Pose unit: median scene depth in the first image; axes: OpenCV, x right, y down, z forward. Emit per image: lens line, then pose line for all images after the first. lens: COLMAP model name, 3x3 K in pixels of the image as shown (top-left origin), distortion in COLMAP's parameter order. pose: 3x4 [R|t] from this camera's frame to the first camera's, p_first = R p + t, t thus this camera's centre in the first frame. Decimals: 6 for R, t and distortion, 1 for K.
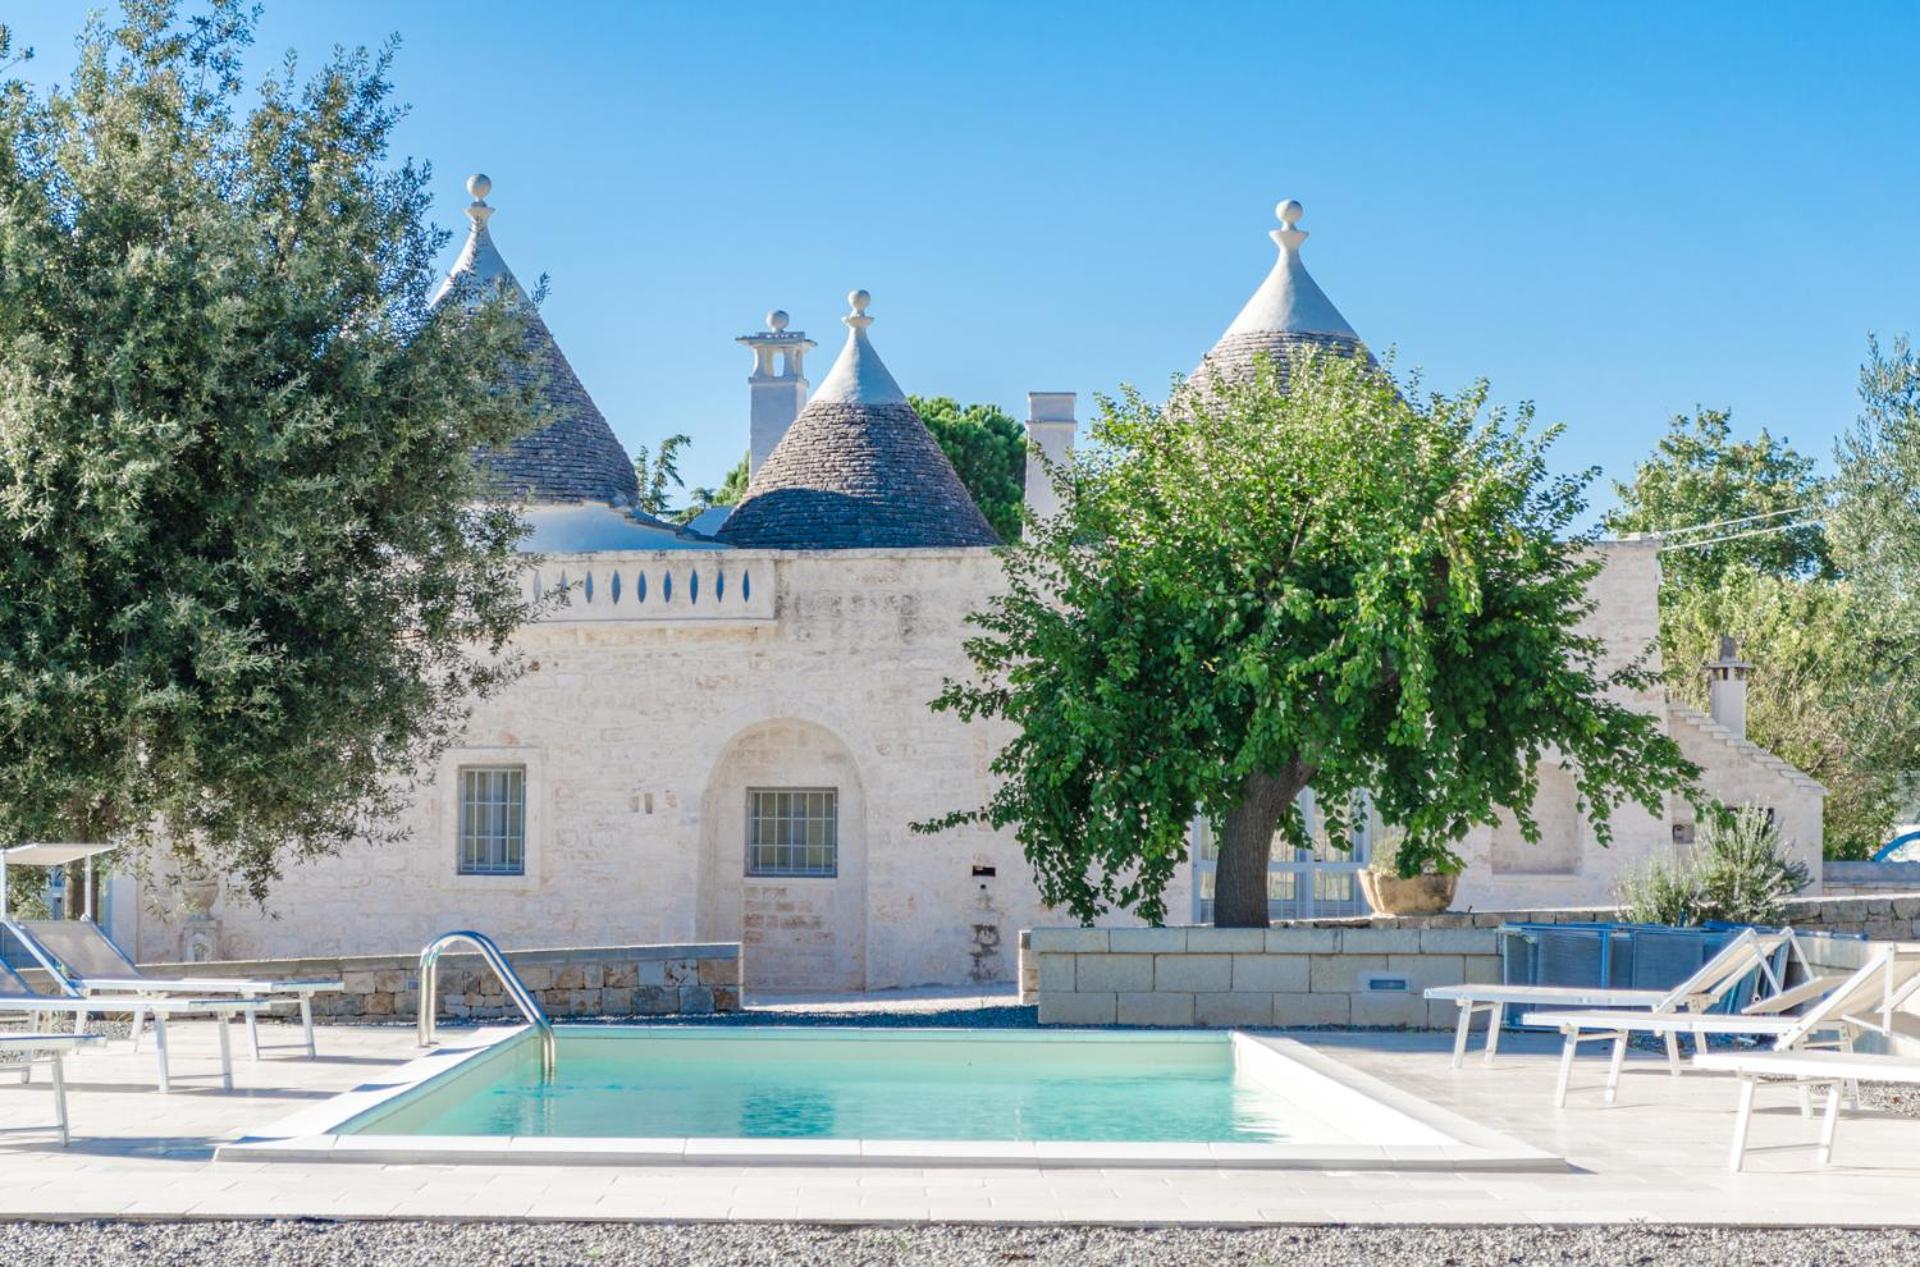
lens RADIAL K [[4666.5, 0, 960.0], [0, 4666.5, 633.5], [0, 0, 1]] dist [-0.043865, -0.416798]
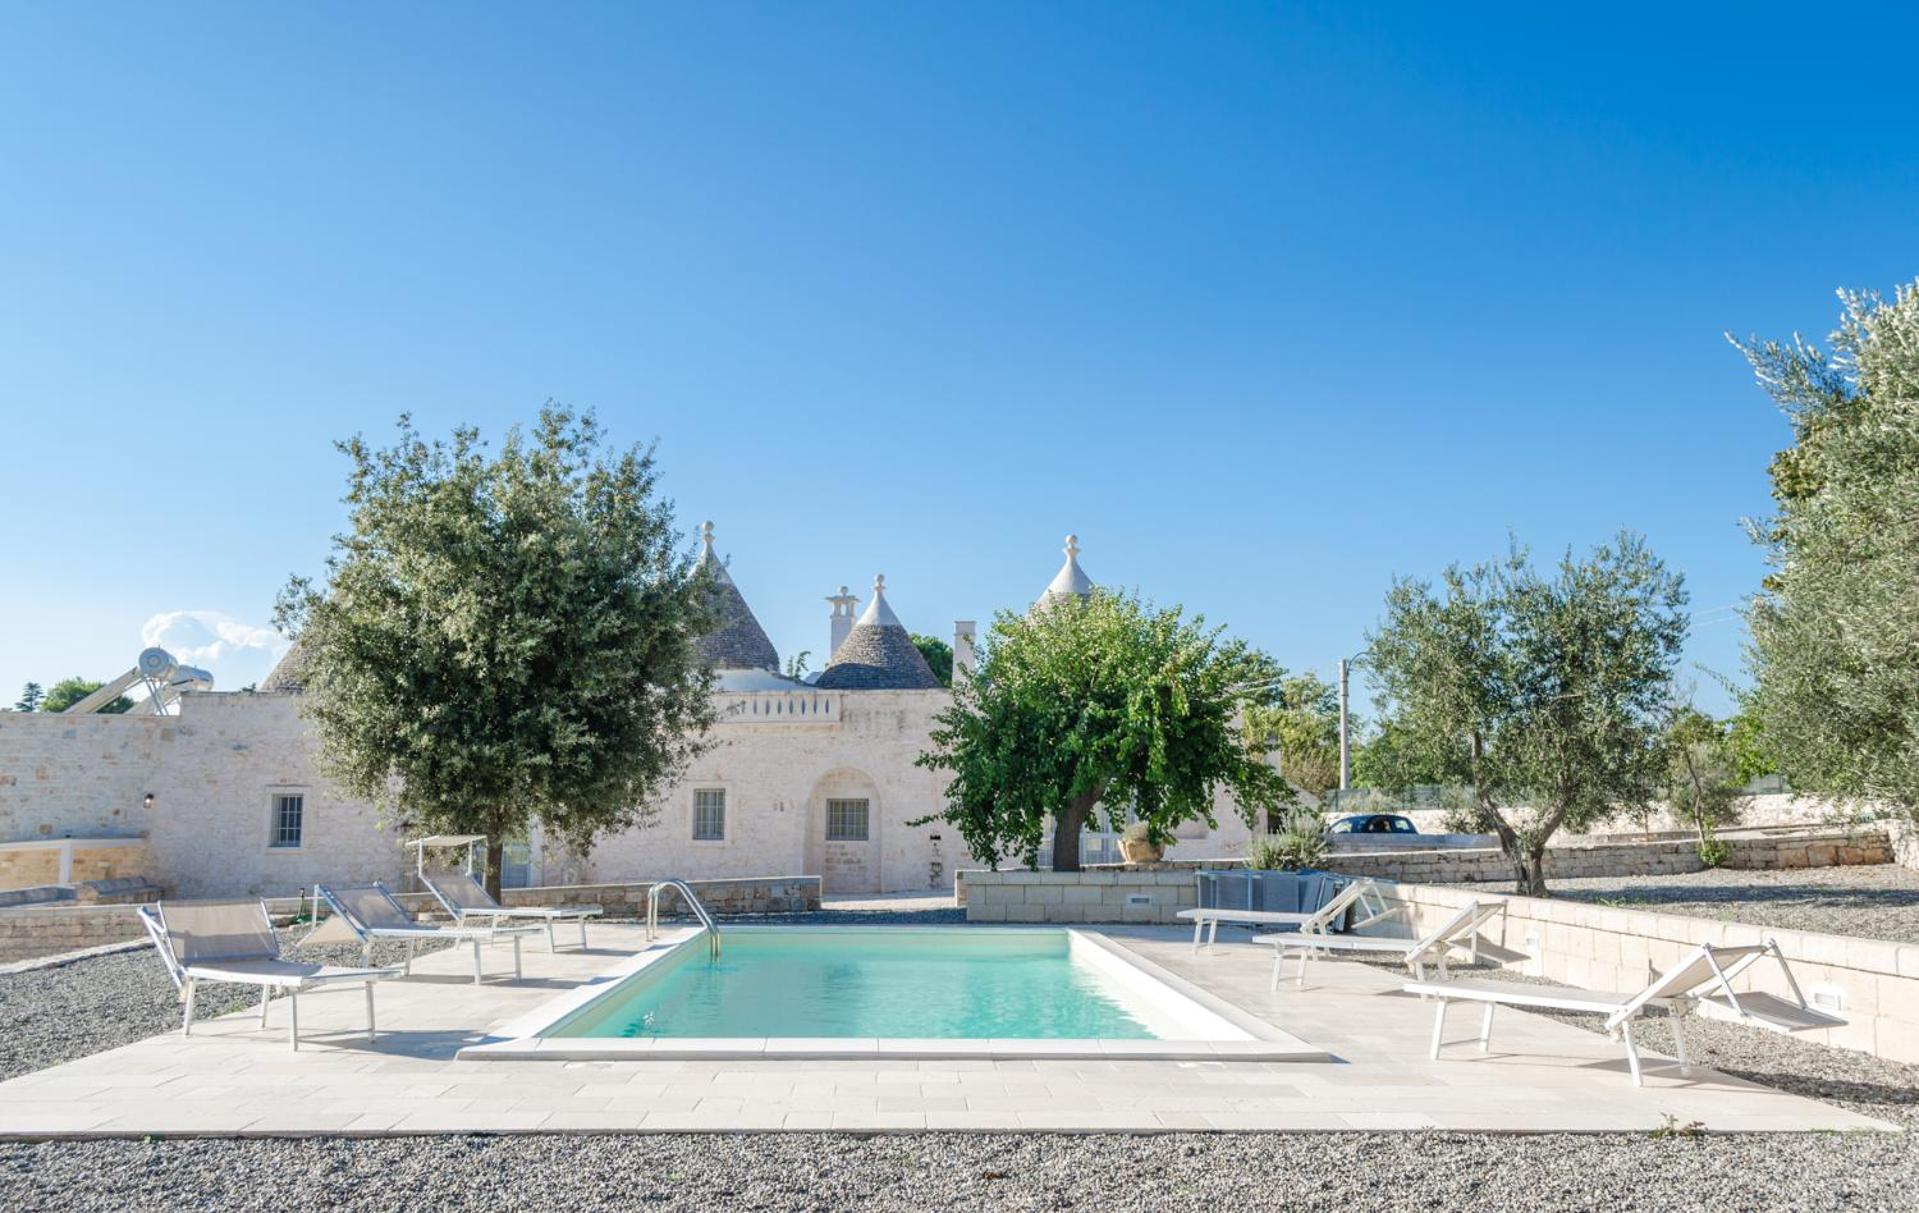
lens RADIAL K [[1770.7, 0, 959.5], [0, 1770.7, 606.5], [0, 0, 1]] dist [0.011588, -0.001958]
pose [[0.999717, 0.001979, 0.023702, -0.004439], [-0.000274, 0.997425, -0.071711, 0.003202], [-0.023783, 0.071684, 0.997144, 0.211575]]
